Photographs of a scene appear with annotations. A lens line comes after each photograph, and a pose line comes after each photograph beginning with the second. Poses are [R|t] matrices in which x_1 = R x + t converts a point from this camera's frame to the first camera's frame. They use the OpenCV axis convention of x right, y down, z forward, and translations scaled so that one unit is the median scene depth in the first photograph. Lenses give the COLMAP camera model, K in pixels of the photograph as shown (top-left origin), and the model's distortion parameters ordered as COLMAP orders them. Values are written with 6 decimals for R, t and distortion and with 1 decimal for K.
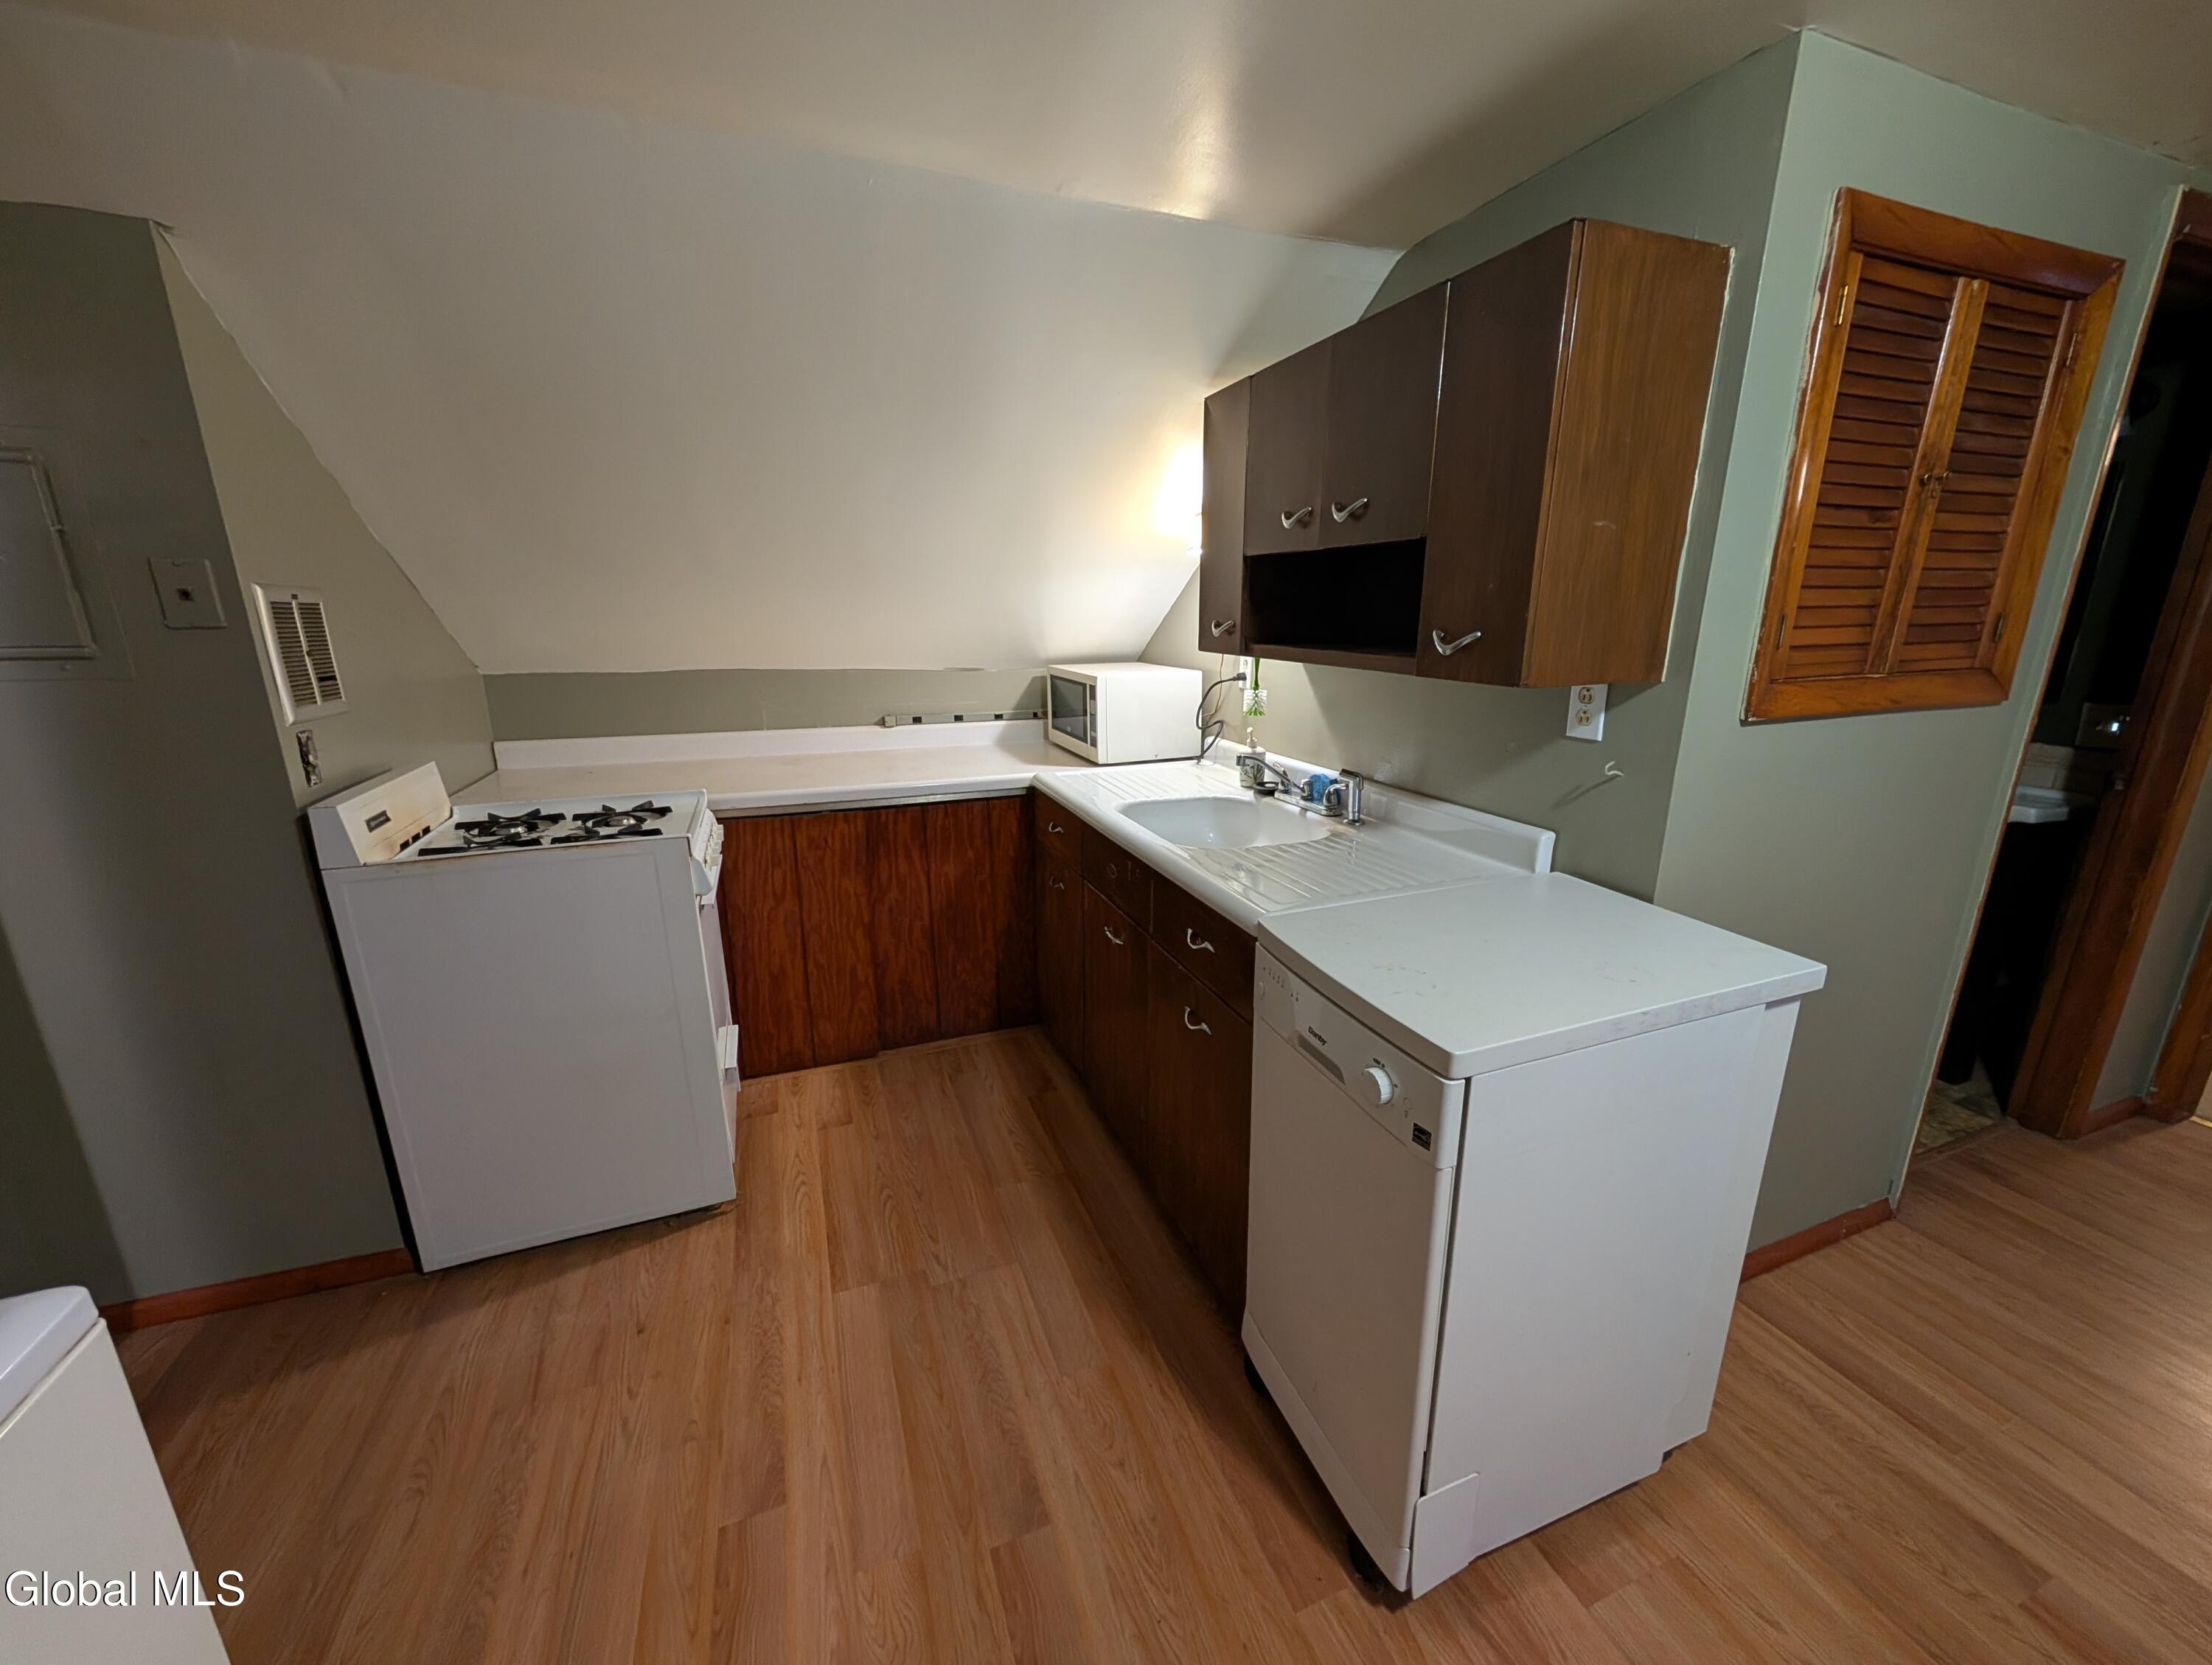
lens RADIAL K [[832.6, 0, 1104.2], [0, 832.6, 824.2], [0, 0, 1]] dist [-0.000263, 0.000379]
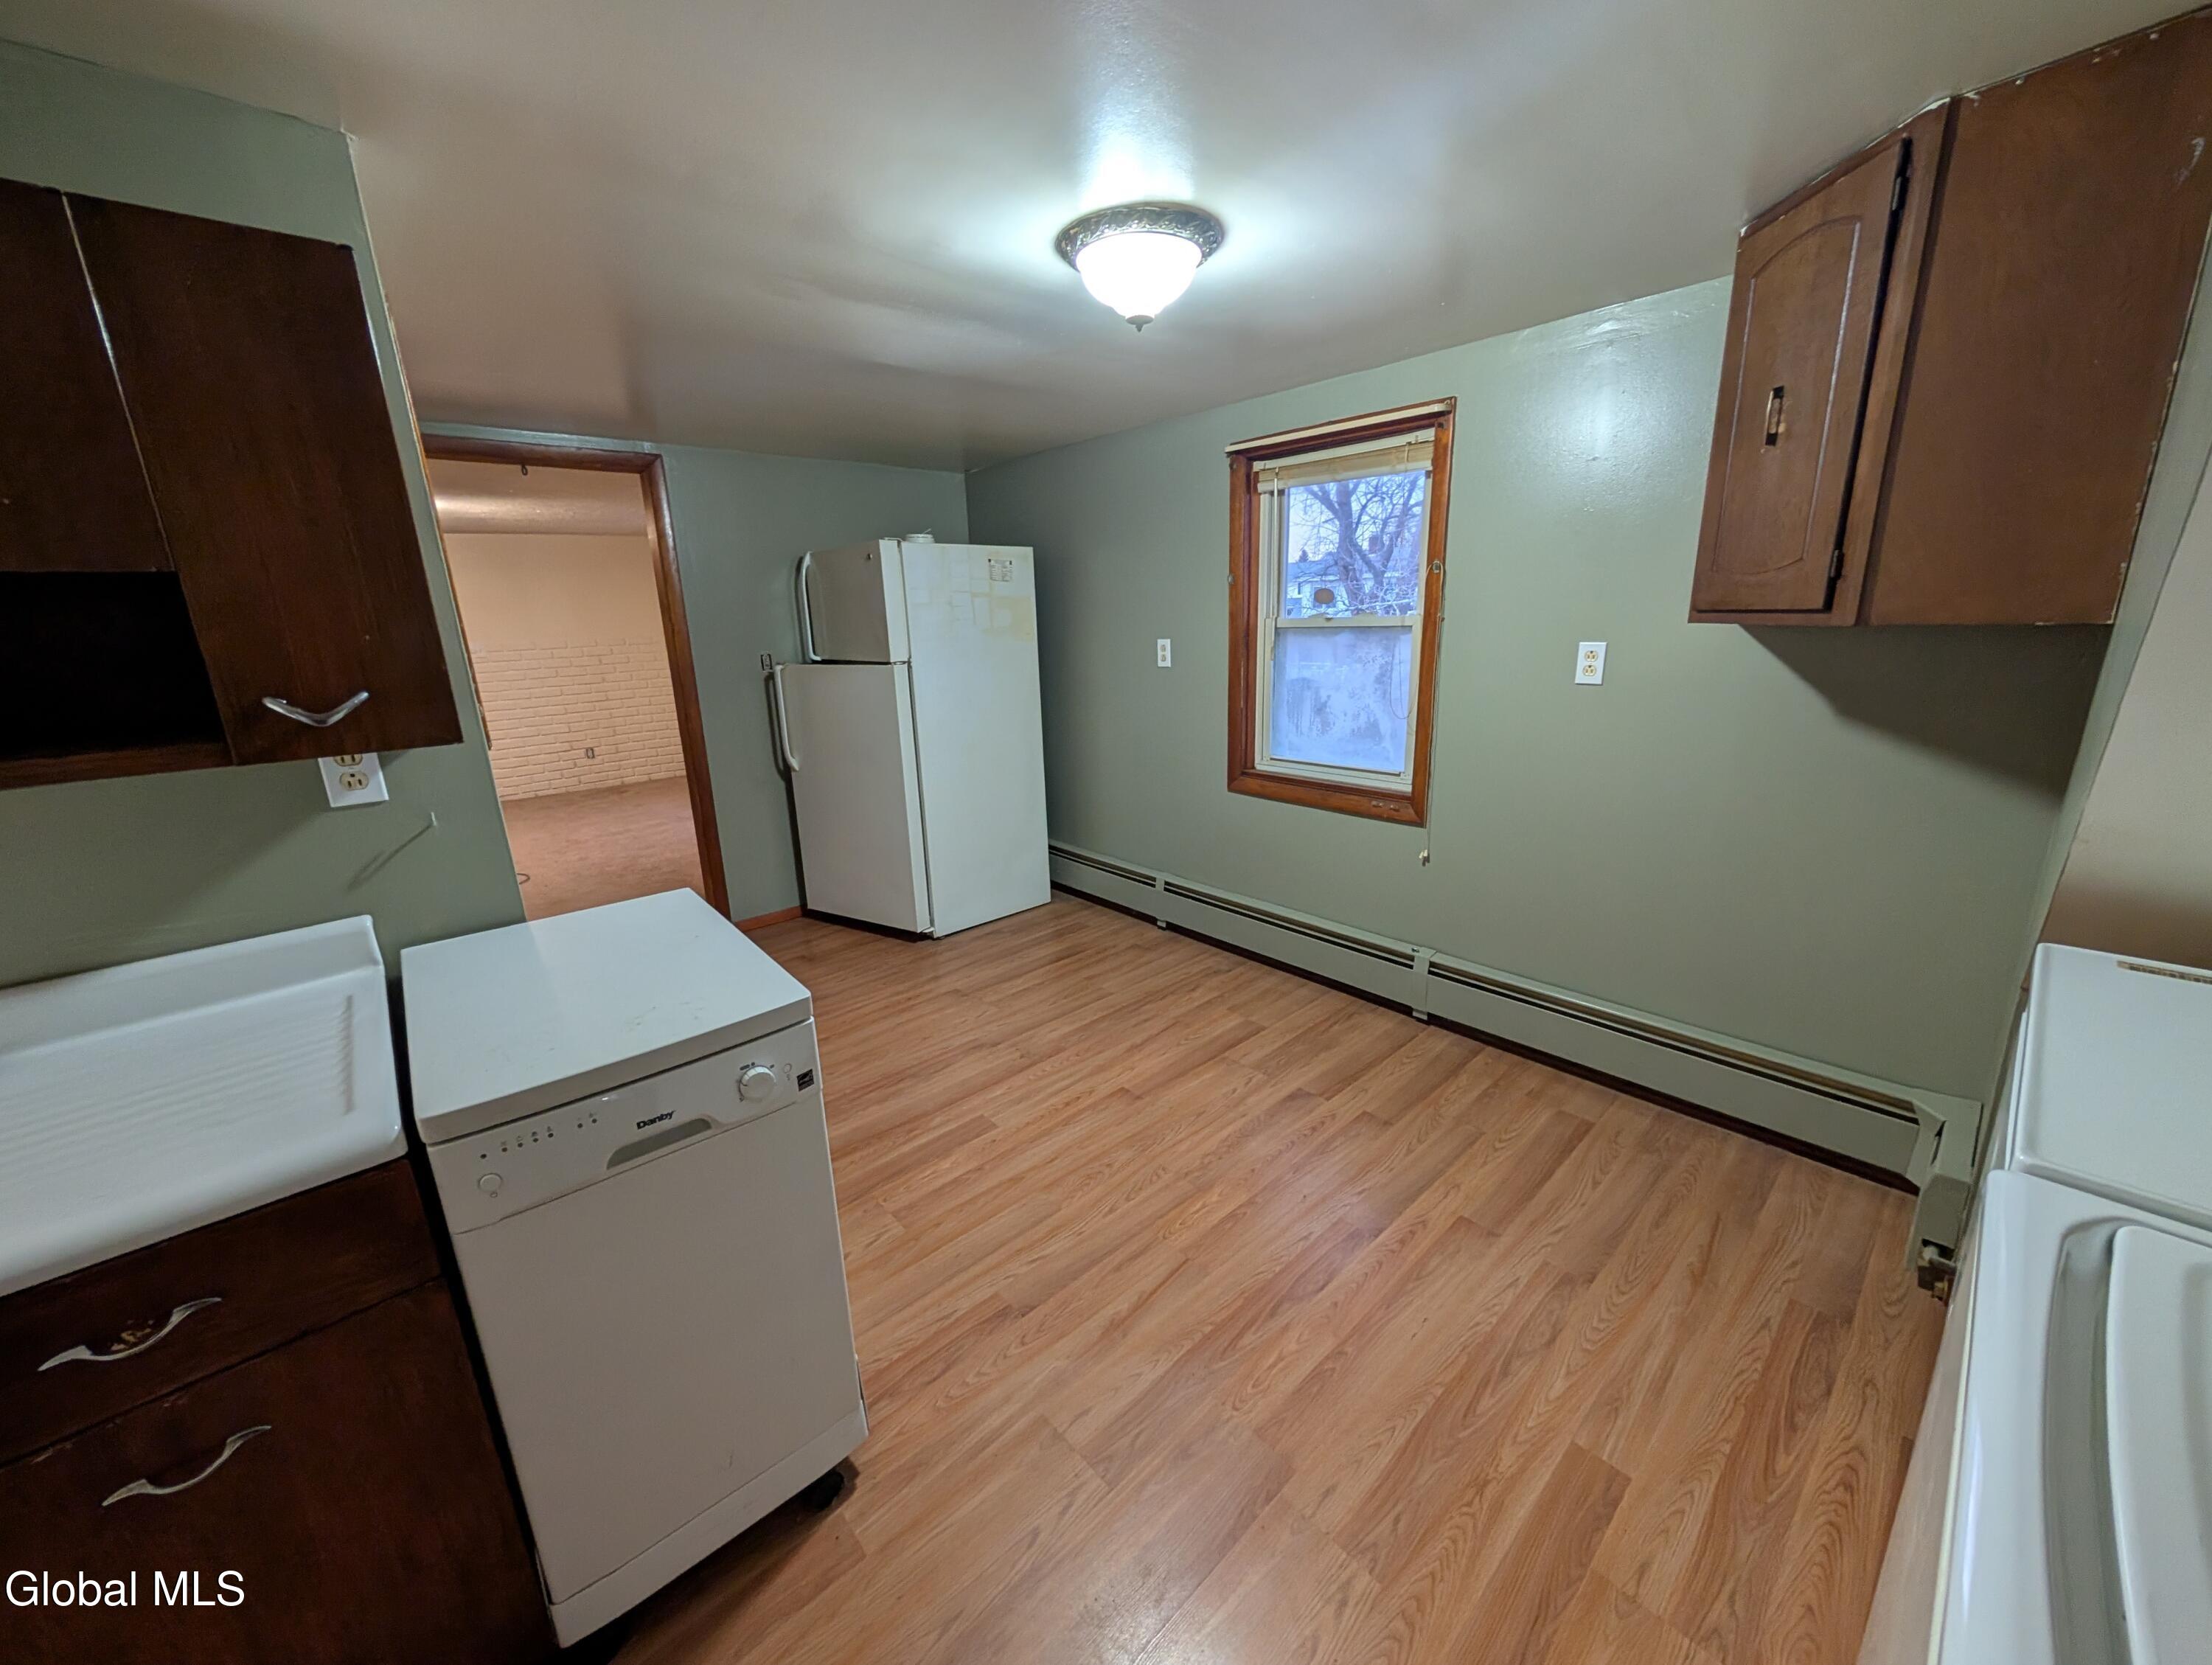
lens RADIAL K [[832.6, 0, 1111.0], [0, 832.6, 825.9], [0, 0, 1]] dist [-0.000263, 0.000379]
pose [[-0.360072, -0.224510, 0.905508, -0.424634], [0.264950, 0.906037, 0.329997, -0.130237], [-0.894511, 0.358737, -0.266754, 0.419683]]
